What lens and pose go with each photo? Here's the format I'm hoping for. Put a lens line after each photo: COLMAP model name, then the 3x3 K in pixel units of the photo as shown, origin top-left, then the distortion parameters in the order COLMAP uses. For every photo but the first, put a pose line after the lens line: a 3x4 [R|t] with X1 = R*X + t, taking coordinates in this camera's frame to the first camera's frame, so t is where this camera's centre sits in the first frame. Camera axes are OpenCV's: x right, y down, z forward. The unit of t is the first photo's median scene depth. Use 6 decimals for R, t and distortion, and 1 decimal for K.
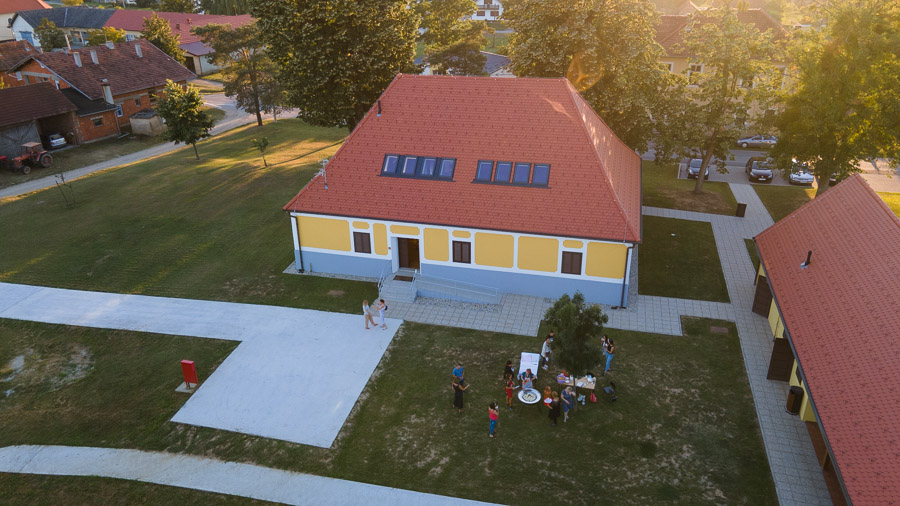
lens RADIAL K [[645.0, 0, 462.3], [0, 645.0, 251.7], [0, 0, 1]] dist [0.030892, -0.001734]
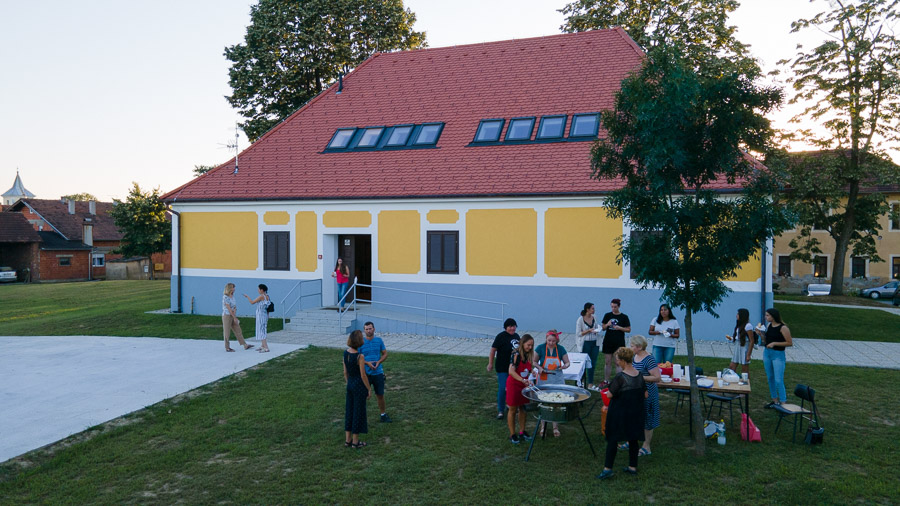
lens RADIAL K [[645.0, 0, 462.3], [0, 645.0, 251.7], [0, 0, 1]] dist [0.030892, -0.001734]
pose [[0.995750, 0.006855, -0.091844, 0.064996], [-0.044631, 0.908227, -0.416092, 0.225106], [0.080563, 0.418422, 0.904673, 0.499370]]
